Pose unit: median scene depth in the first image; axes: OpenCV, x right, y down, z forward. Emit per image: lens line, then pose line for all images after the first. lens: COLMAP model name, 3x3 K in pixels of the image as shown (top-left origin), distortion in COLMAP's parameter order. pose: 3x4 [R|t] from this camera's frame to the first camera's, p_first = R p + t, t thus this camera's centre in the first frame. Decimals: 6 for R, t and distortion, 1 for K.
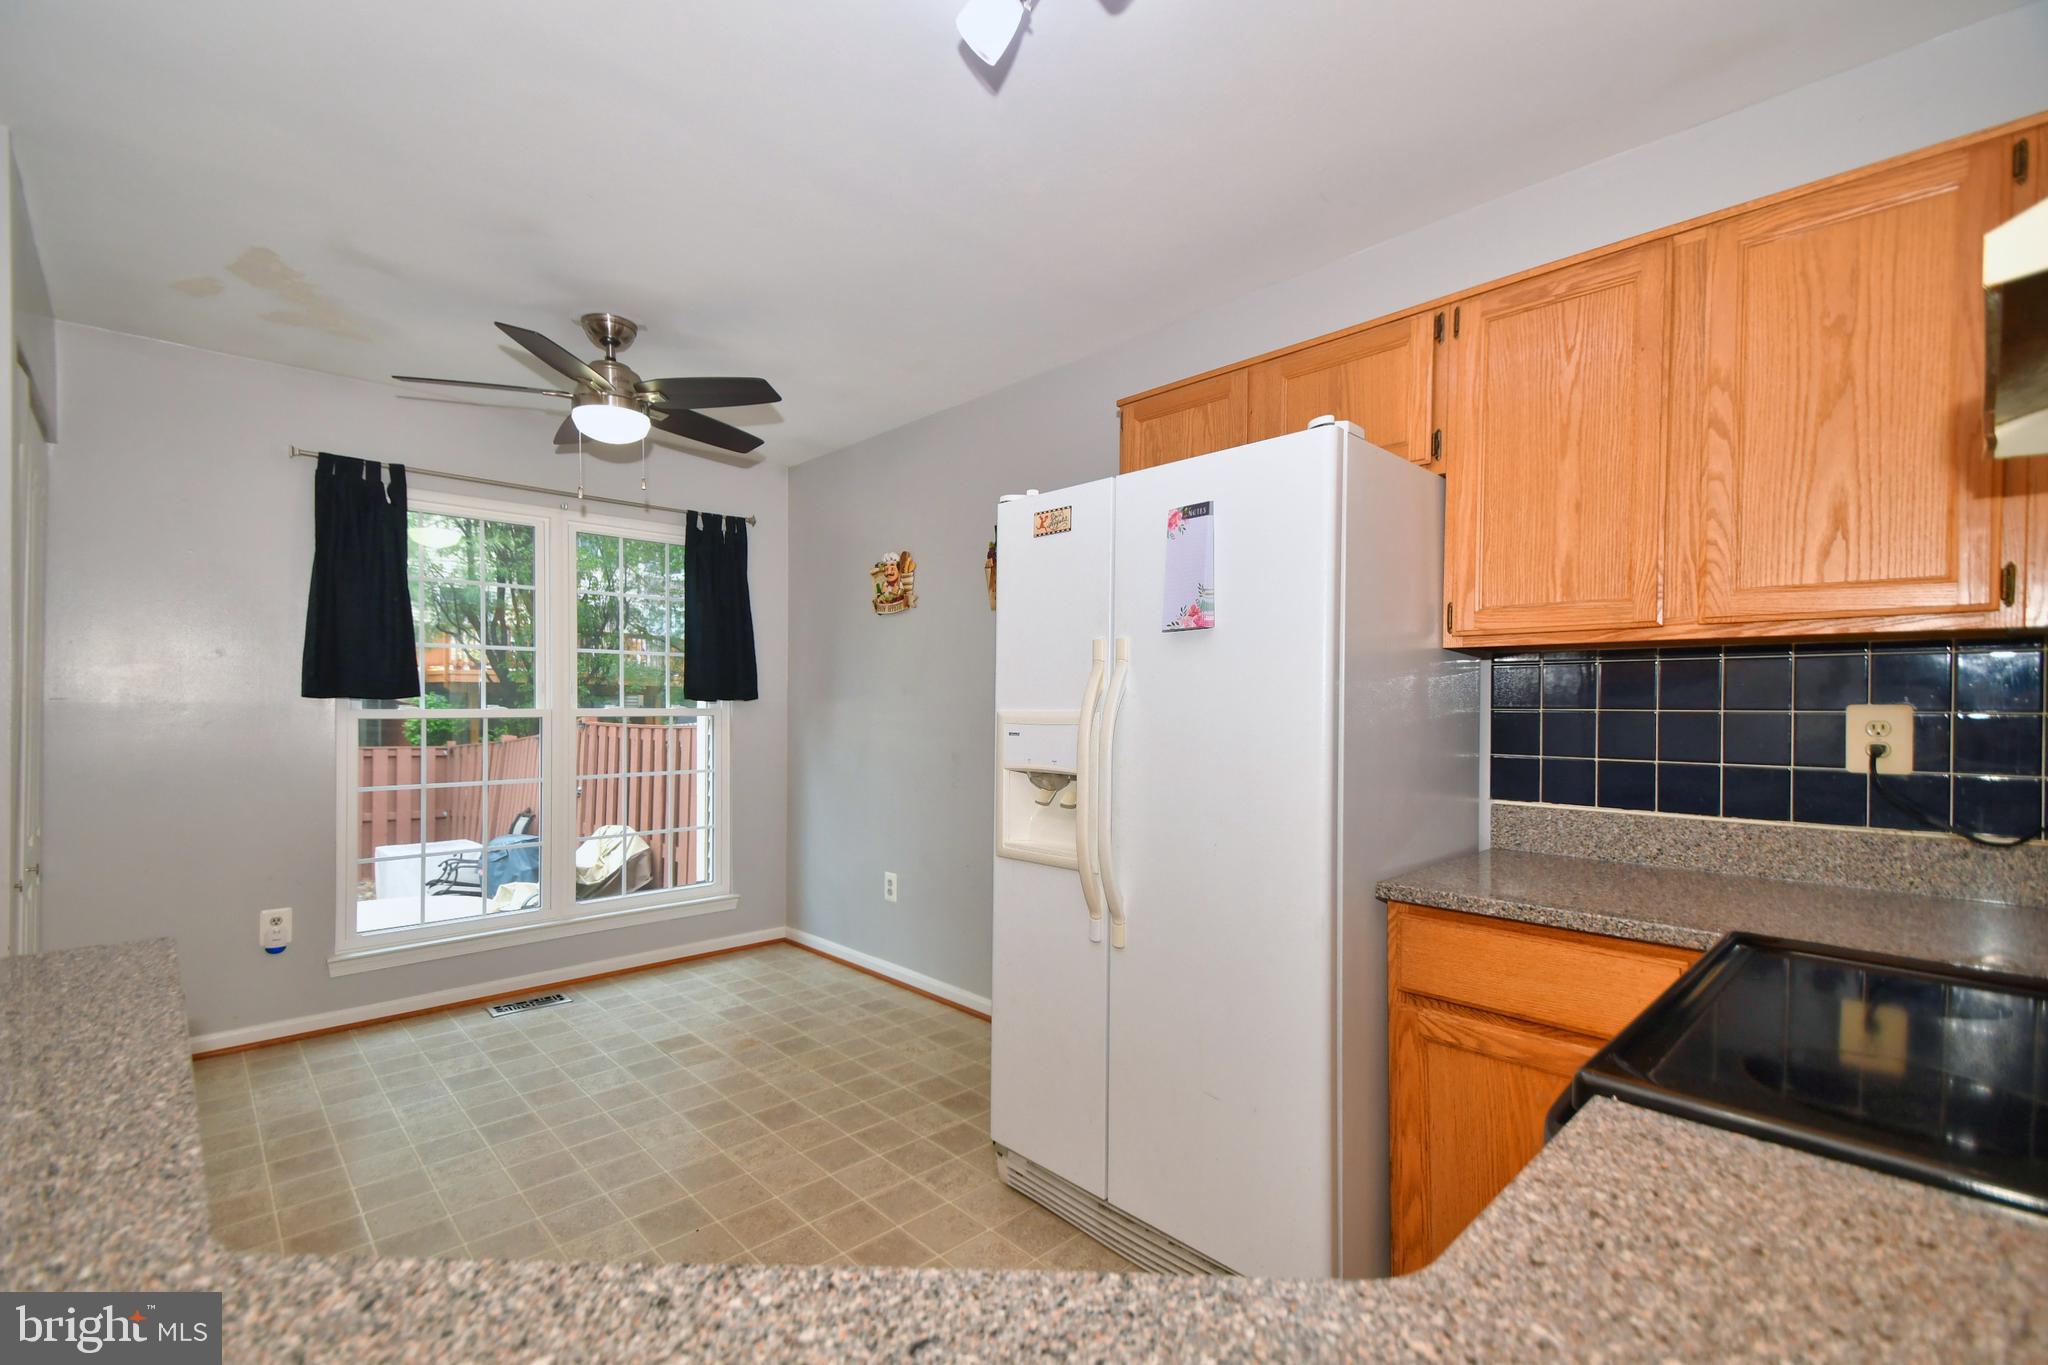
lens RADIAL K [[909.3, 0, 1007.3], [0, 909.3, 710.7], [0, 0, 1]] dist [0.035568, -0.019974]
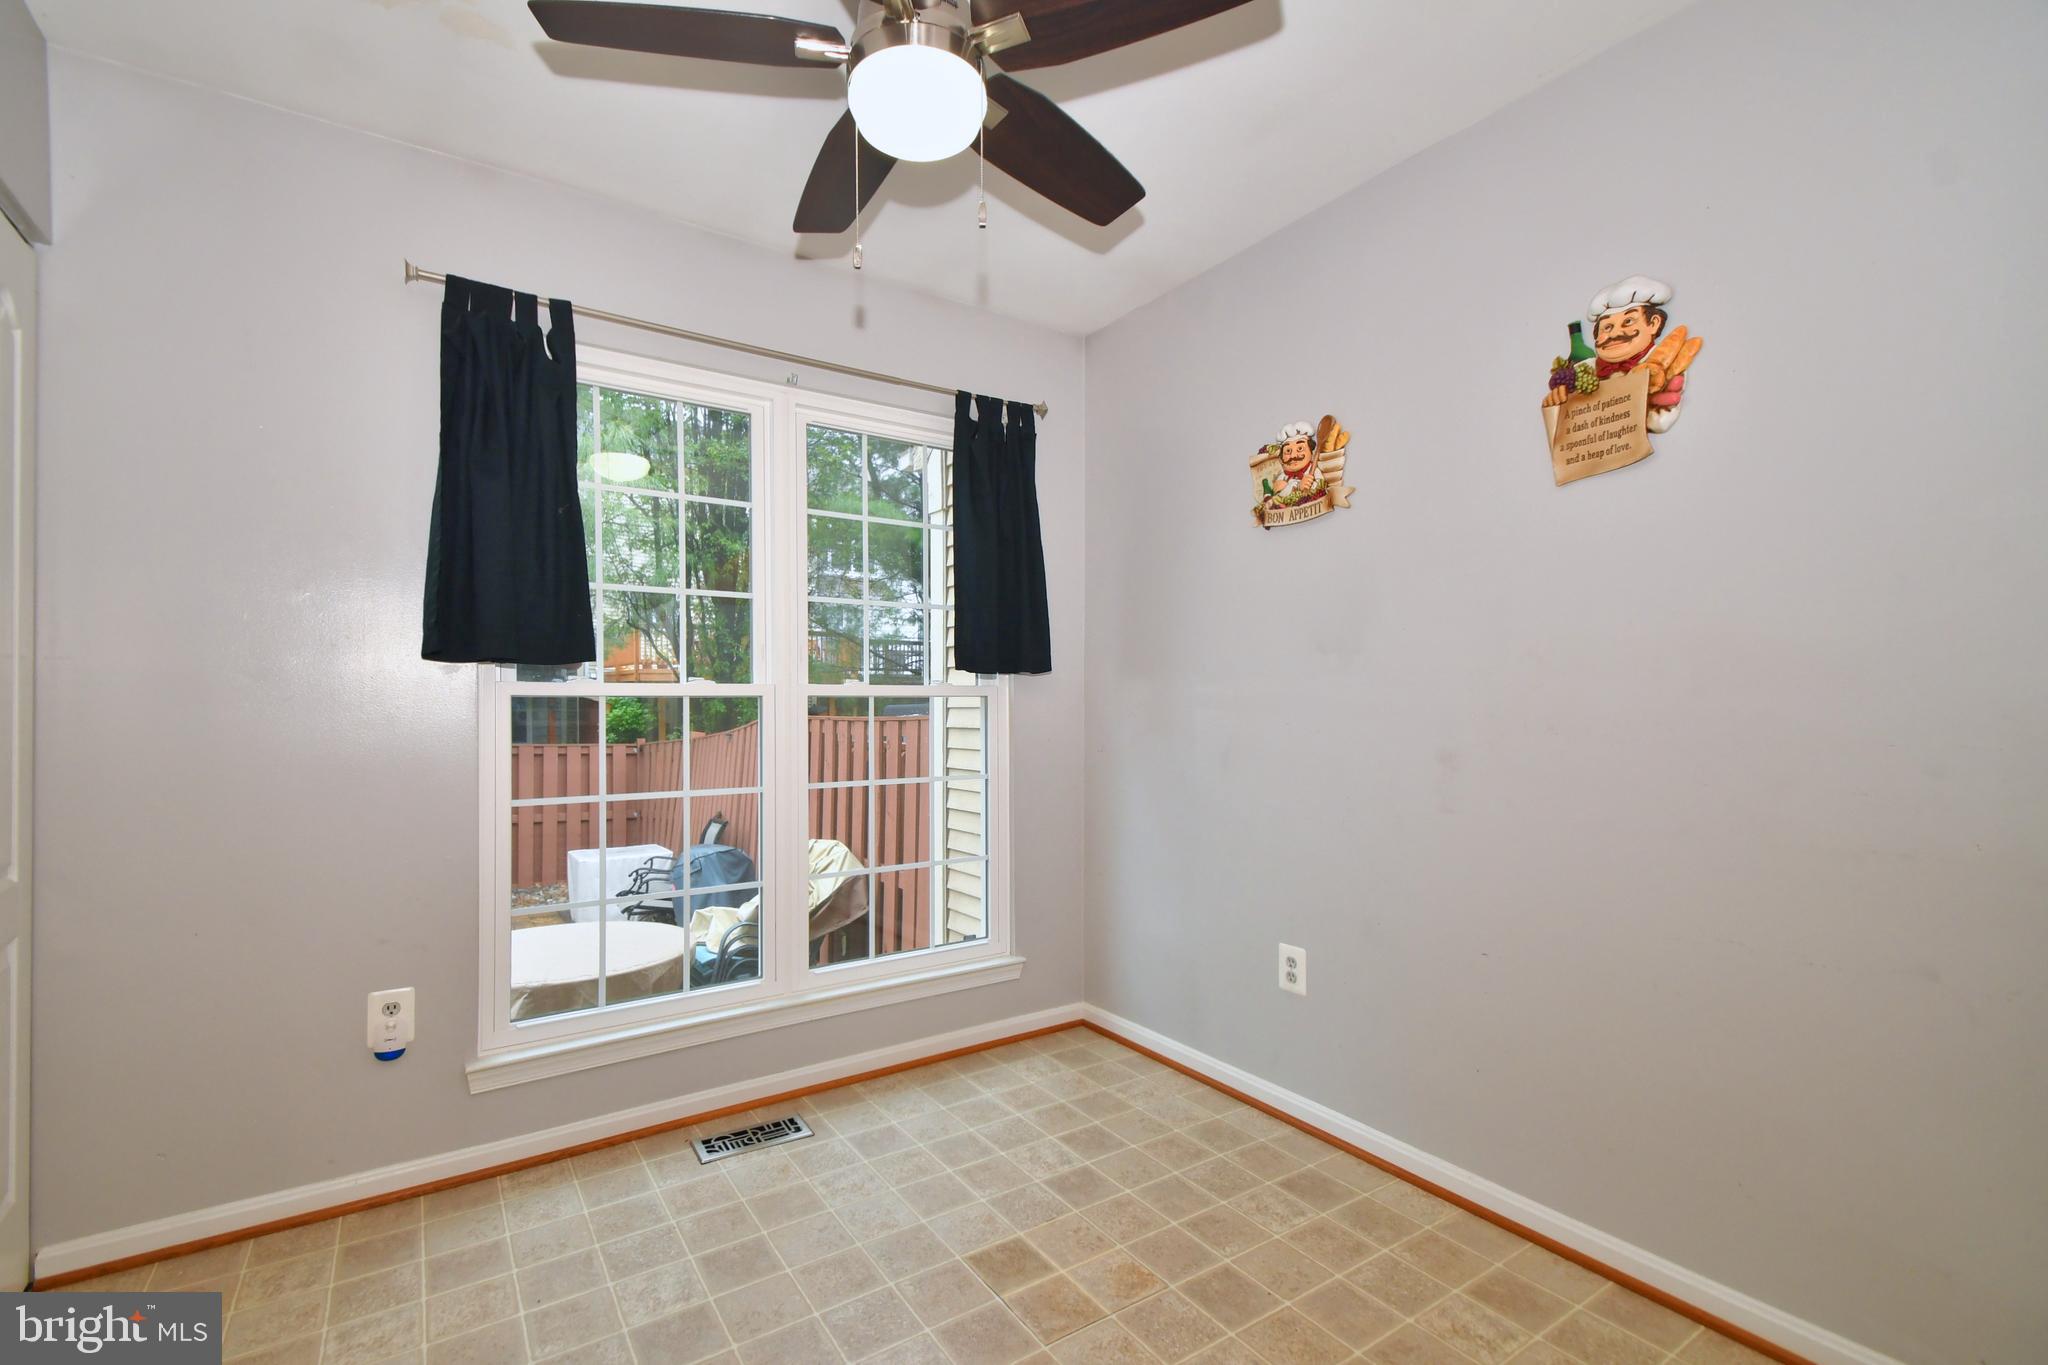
lens RADIAL K [[909.3, 0, 1007.3], [0, 909.3, 710.7], [0, 0, 1]] dist [0.035568, -0.019974]
pose [[0.986710, -0.004667, -0.162421, -0.222921], [0.004556, 0.999989, -0.001055, 0.019148], [0.162424, 0.000301, 0.986721, 0.369313]]
